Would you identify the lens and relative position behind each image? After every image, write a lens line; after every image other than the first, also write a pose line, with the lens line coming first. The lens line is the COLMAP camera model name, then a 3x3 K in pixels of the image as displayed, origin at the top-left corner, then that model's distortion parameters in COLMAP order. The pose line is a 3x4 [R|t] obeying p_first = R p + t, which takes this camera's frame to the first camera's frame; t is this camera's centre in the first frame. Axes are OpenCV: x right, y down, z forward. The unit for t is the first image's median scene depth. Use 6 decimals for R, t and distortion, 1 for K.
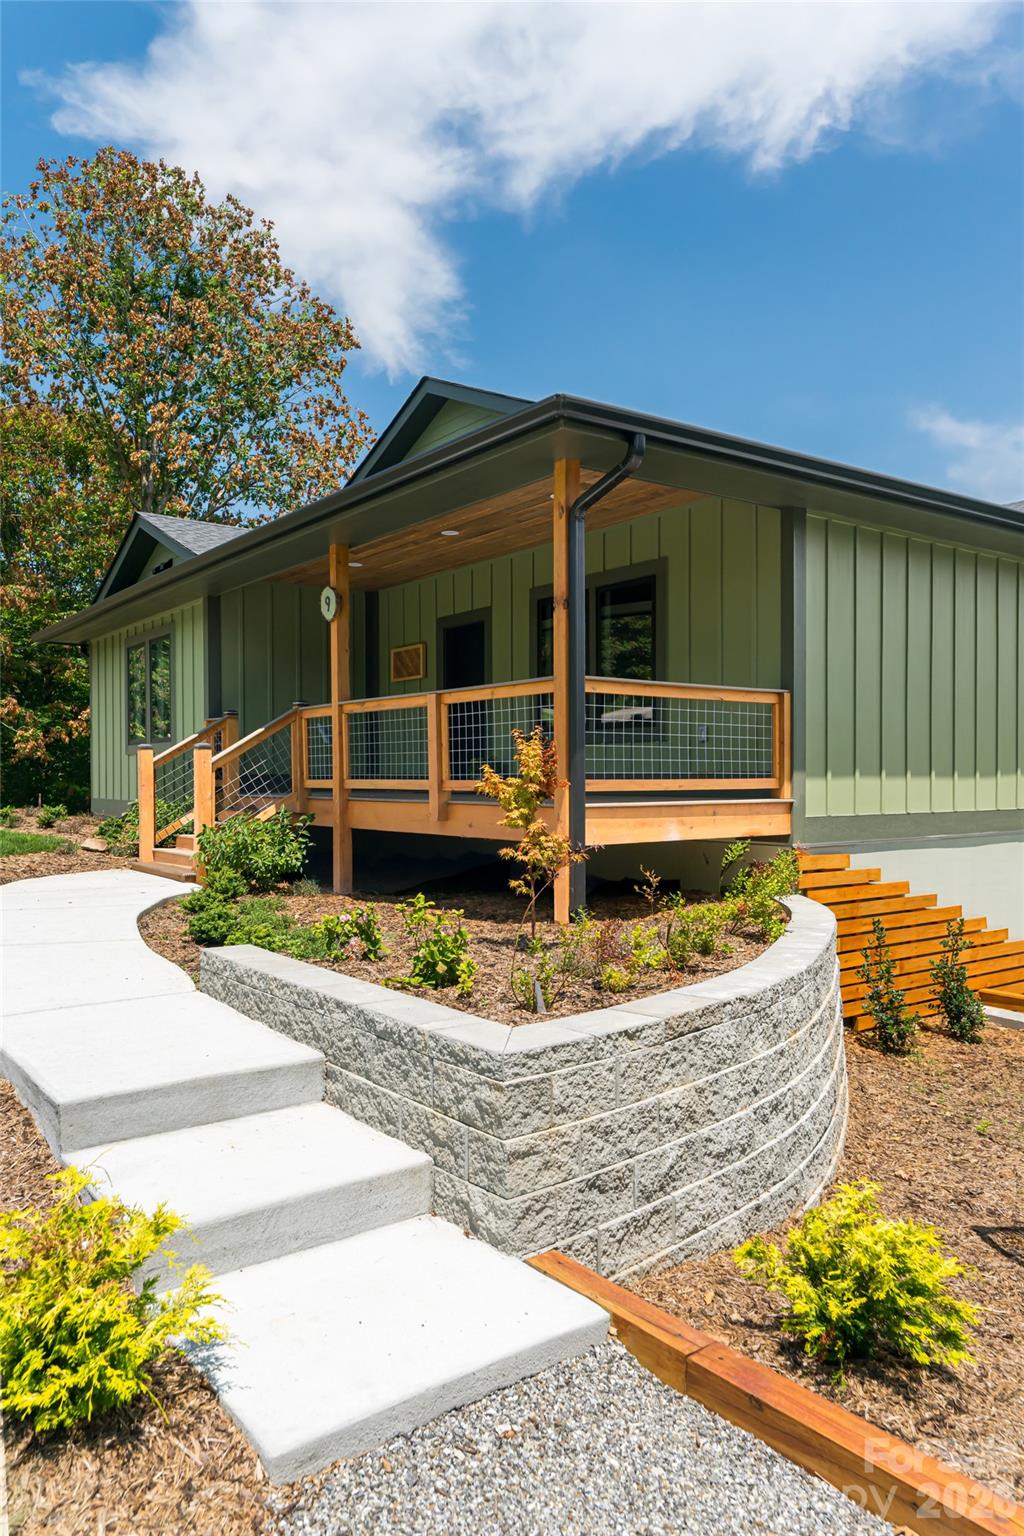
lens RADIAL K [[1079.3, 0, 531.7], [0, 1079.3, 792.8], [0, 0, 1]] dist [-0.004680, -0.006997]
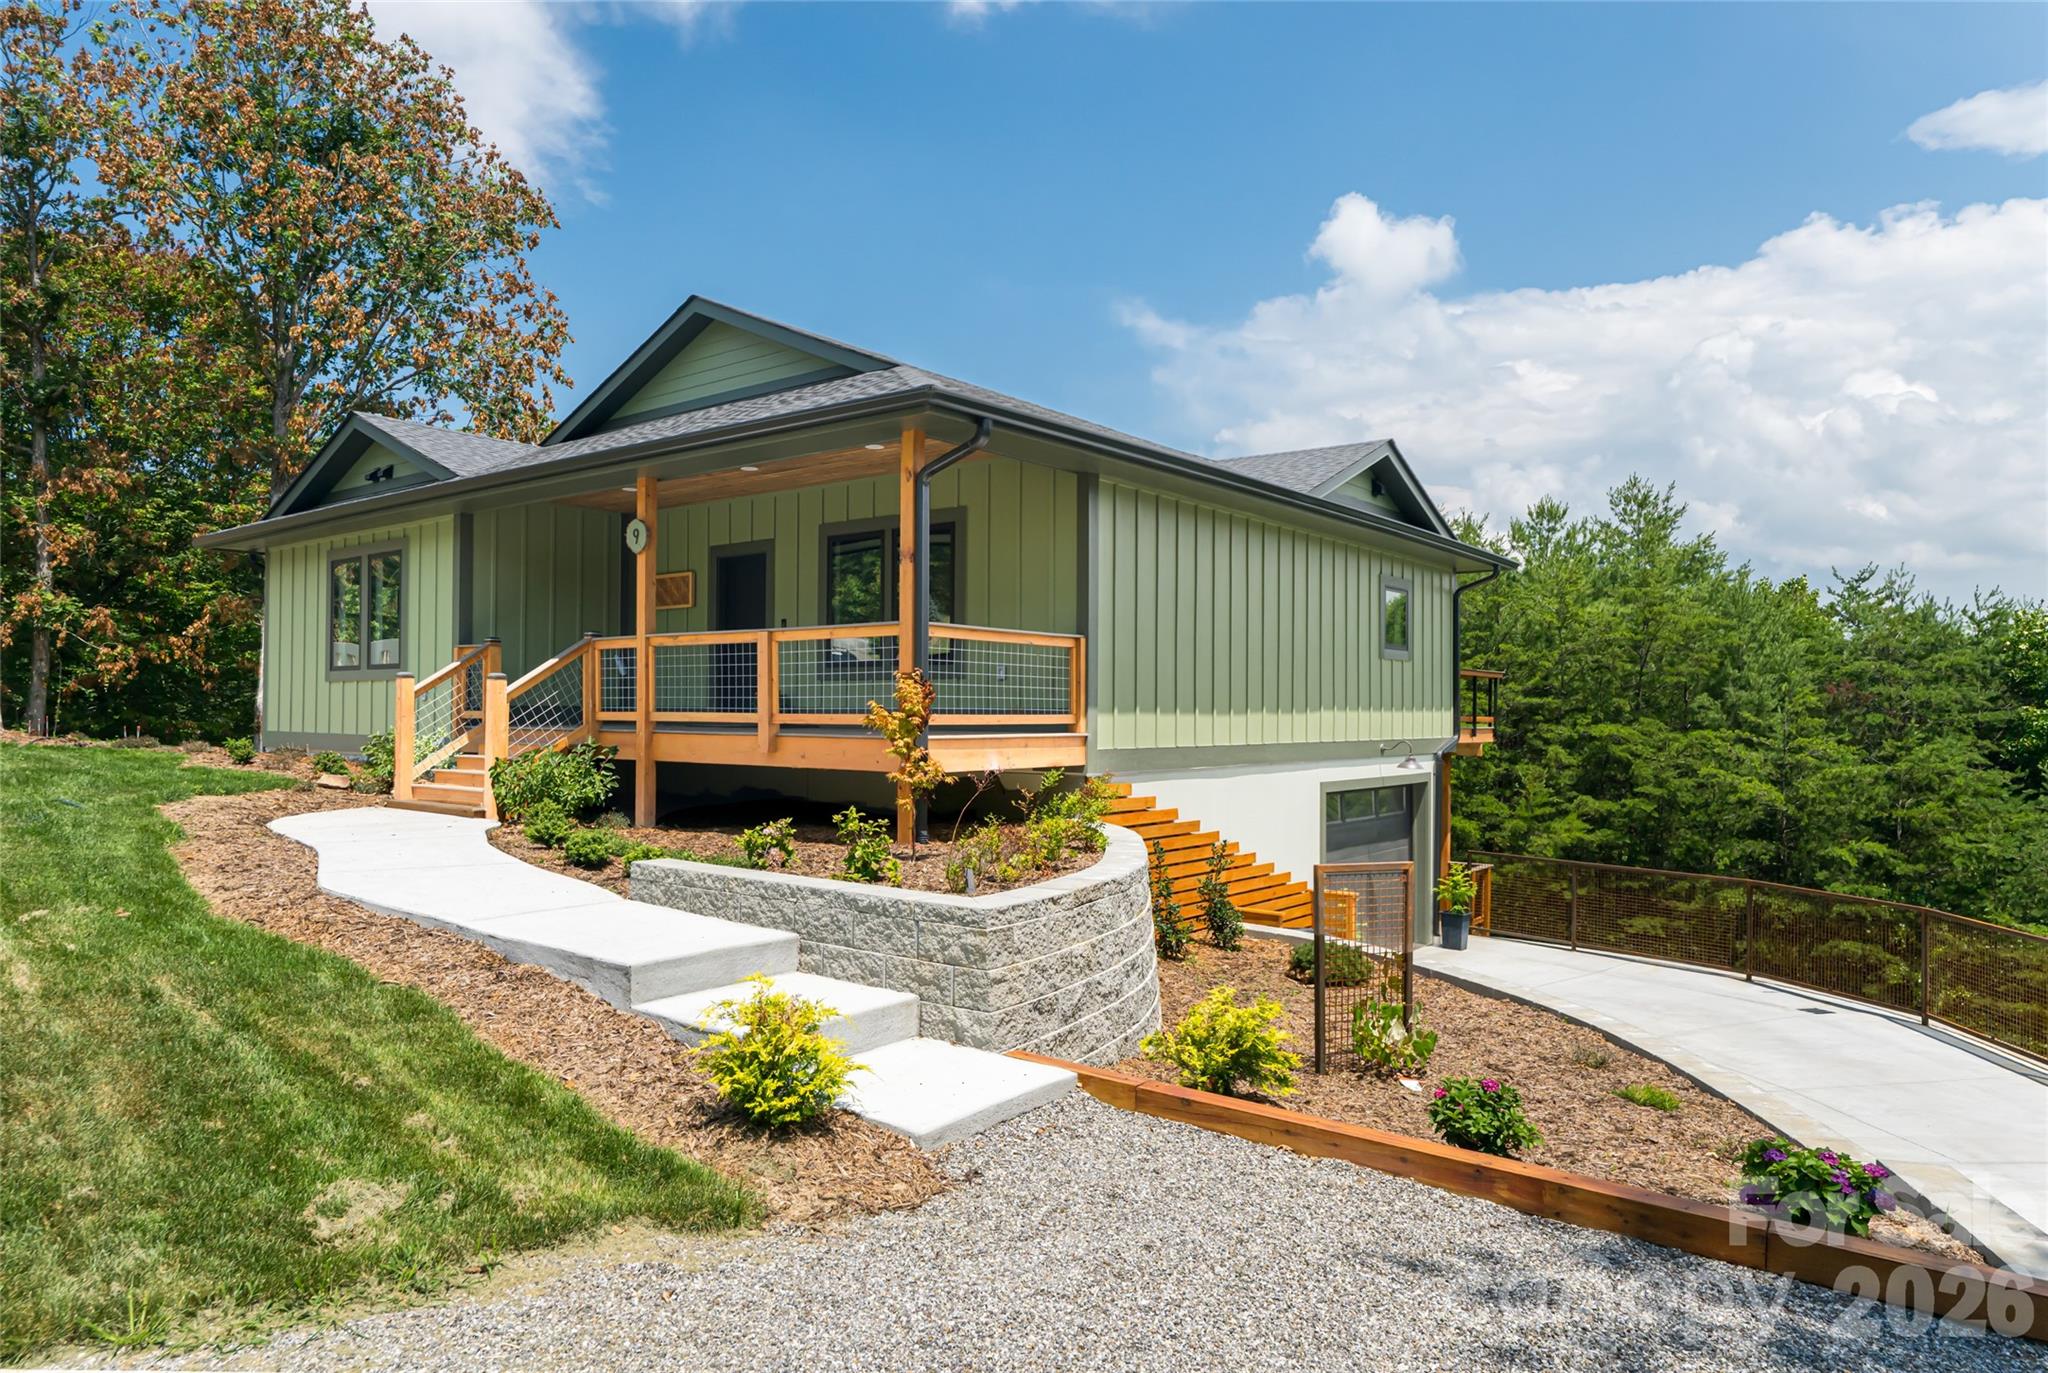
lens RADIAL K [[1269.1, 0, 1003.2], [0, 1269.1, 693.6], [0, 0, 1]] dist [-0.004069, 0.004211]
pose [[0.968752, 0.011586, 0.247761, -0.167609], [-0.004536, 0.999569, -0.029007, 0.003567], [-0.247990, 0.026977, 0.968387, -0.246929]]
